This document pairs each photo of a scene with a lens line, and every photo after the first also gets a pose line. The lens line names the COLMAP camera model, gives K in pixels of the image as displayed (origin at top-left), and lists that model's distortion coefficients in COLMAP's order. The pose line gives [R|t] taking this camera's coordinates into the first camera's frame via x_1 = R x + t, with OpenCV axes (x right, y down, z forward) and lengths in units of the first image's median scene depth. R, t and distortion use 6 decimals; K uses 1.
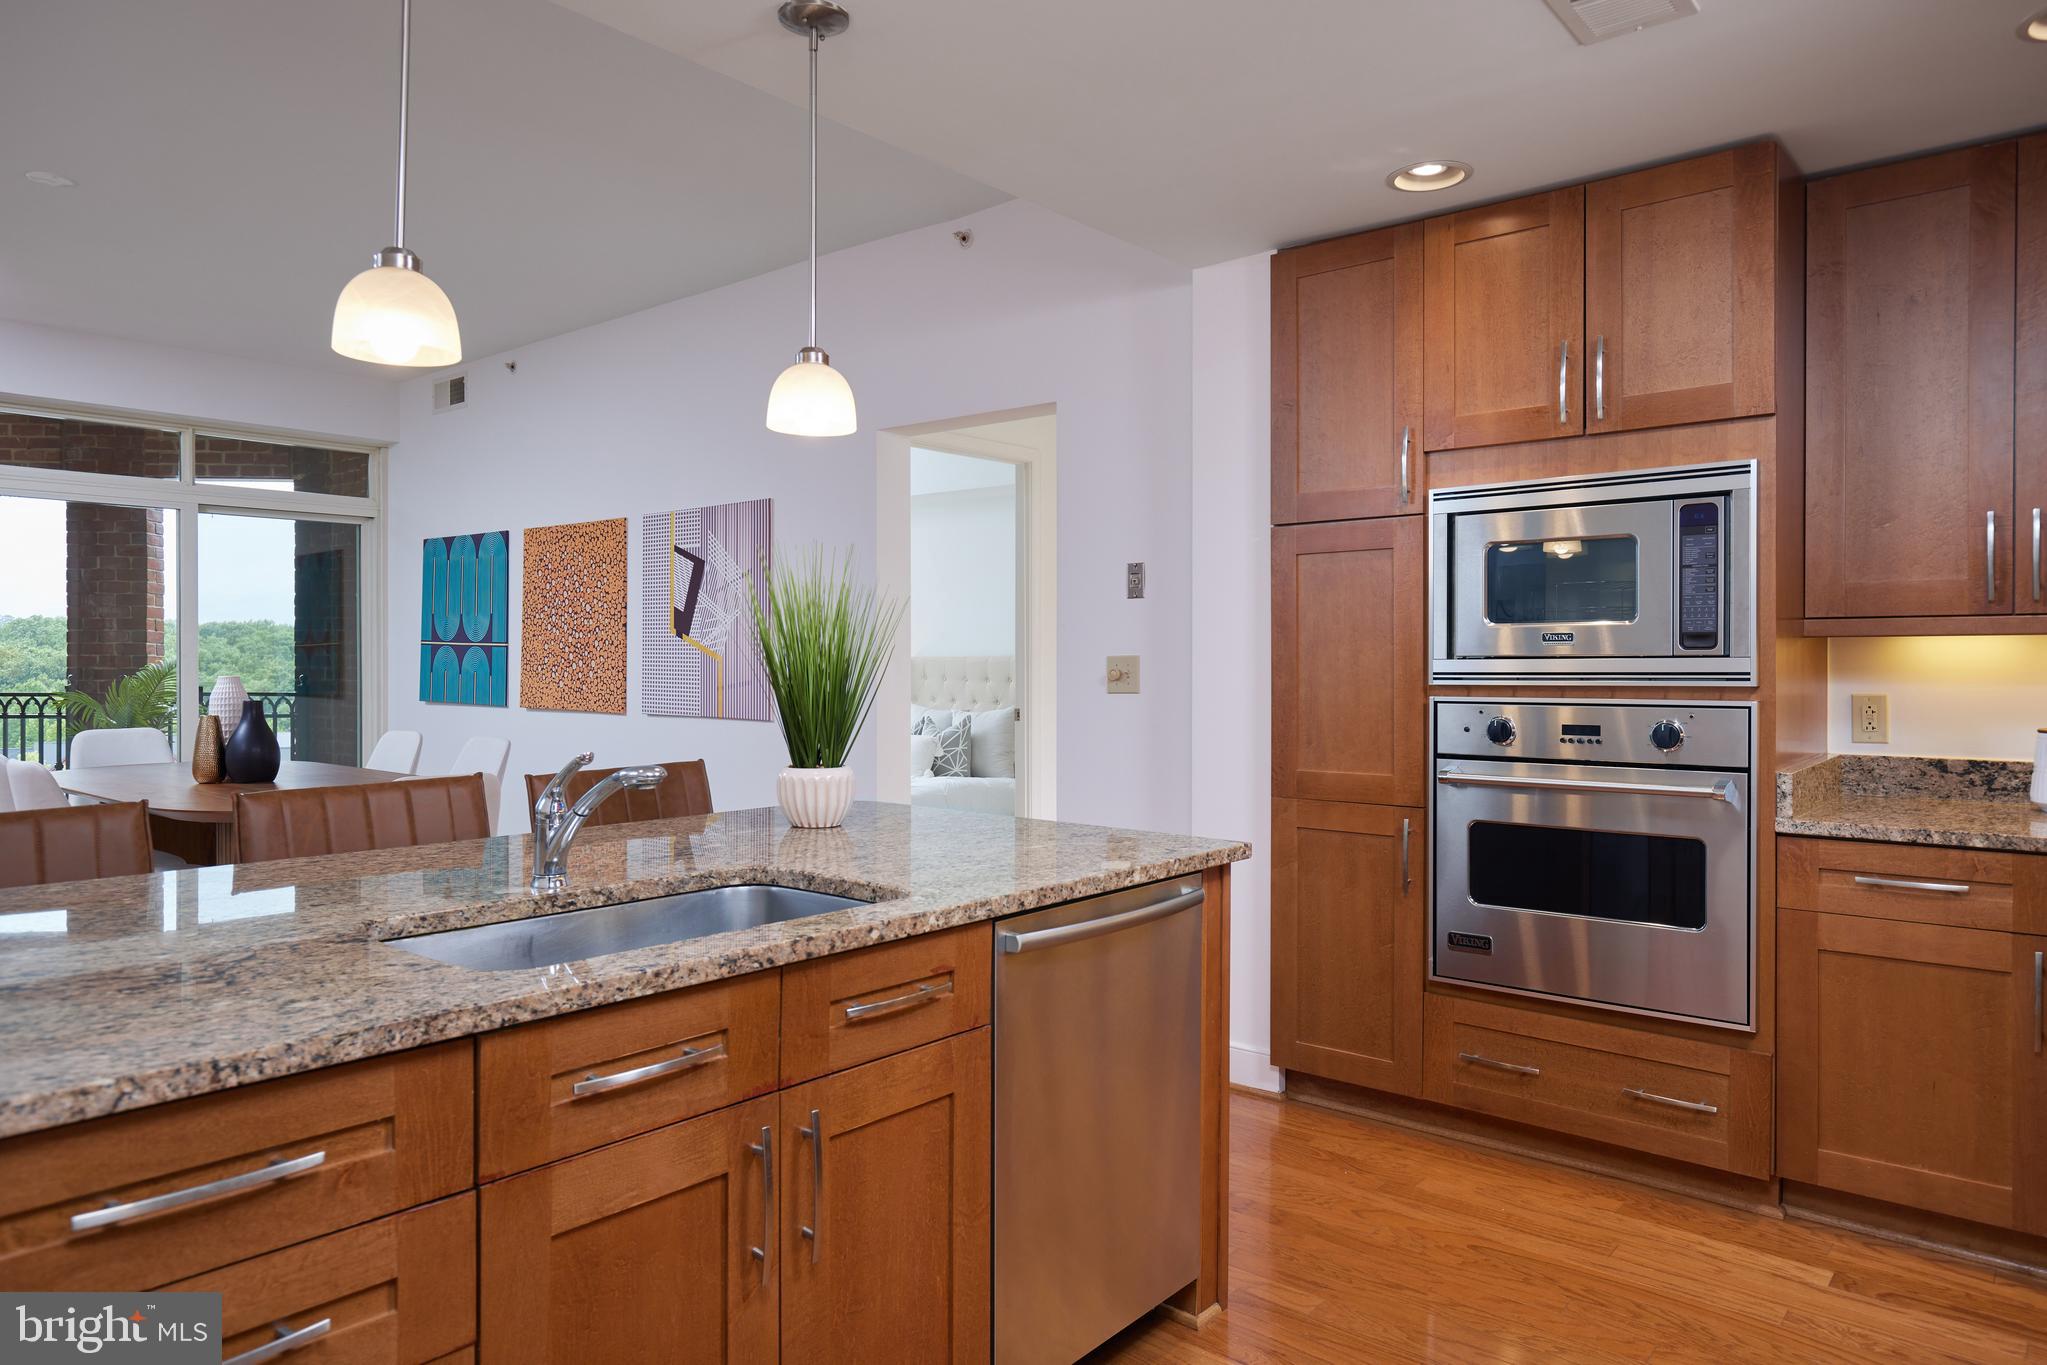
lens RADIAL K [[1311.4, 0, 1023.5], [0, 1311.4, 682.5], [0, 0, 1]] dist [0.015892, 0.001121]
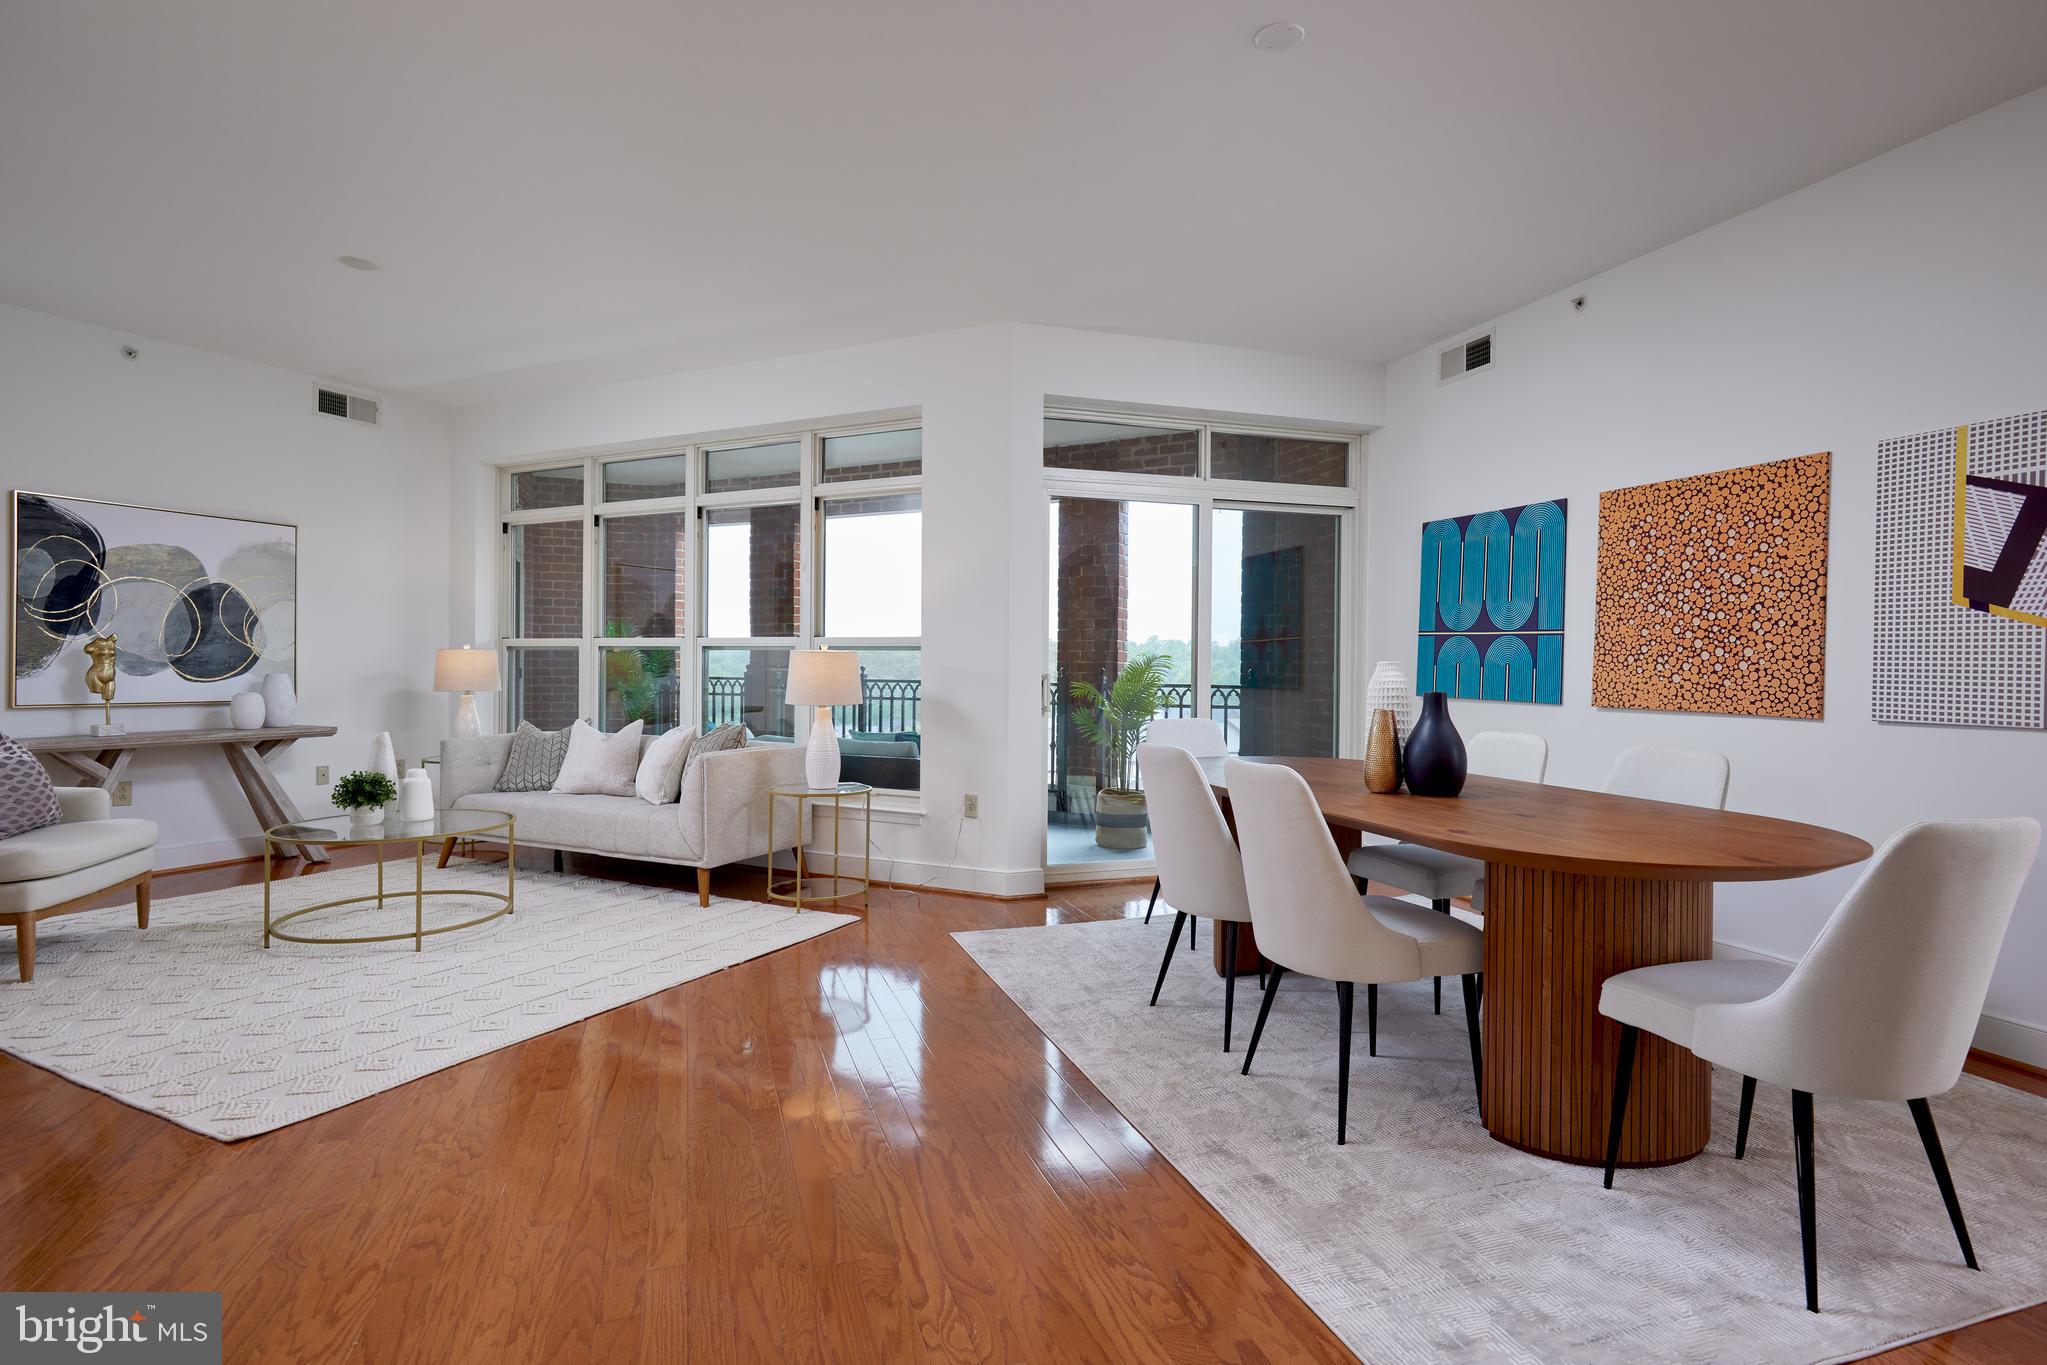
lens RADIAL K [[1016.6, 0, 1056.9], [0, 1016.6, 678.1], [0, 0, 1]] dist [-0.004572, -0.001664]
pose [[0.879055, 0.007266, -0.476664, -0.440999], [-0.009698, 0.999949, -0.002641, 0.007067], [0.476621, 0.006945, 0.879081, 0.317745]]
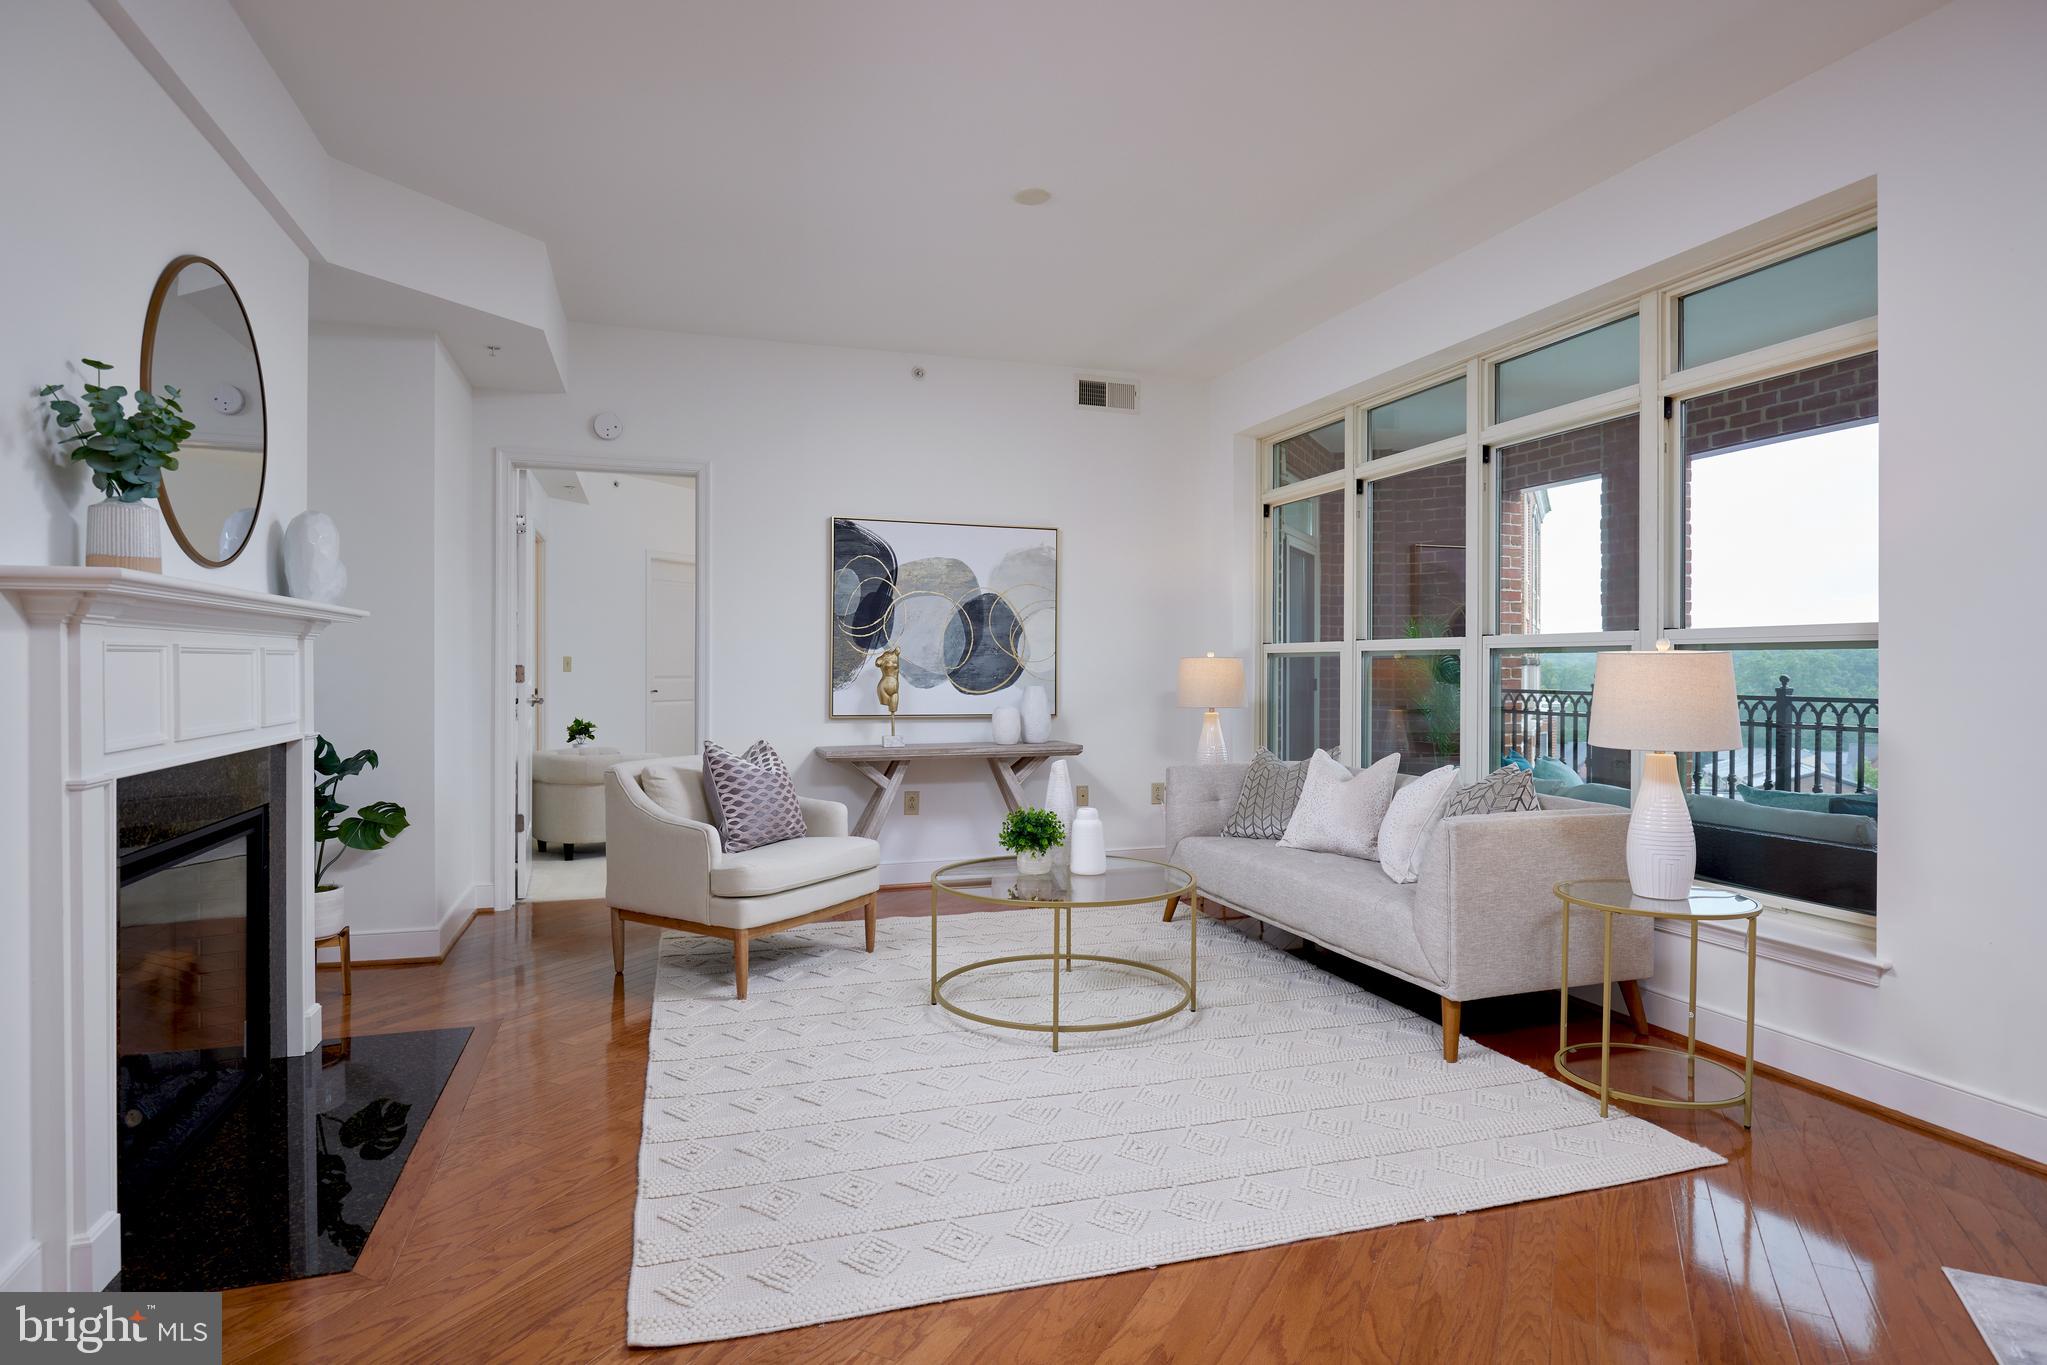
lens RADIAL K [[1099.6, 0, 1038.3], [0, 1099.6, 670.2], [0, 0, 1]] dist [-0.010352, -0.000990]
pose [[0.255484, -0.004236, -0.966804, -0.570918], [-0.013344, 0.999880, -0.007907, 0.001948], [0.966721, 0.014921, 0.255397, 0.520056]]
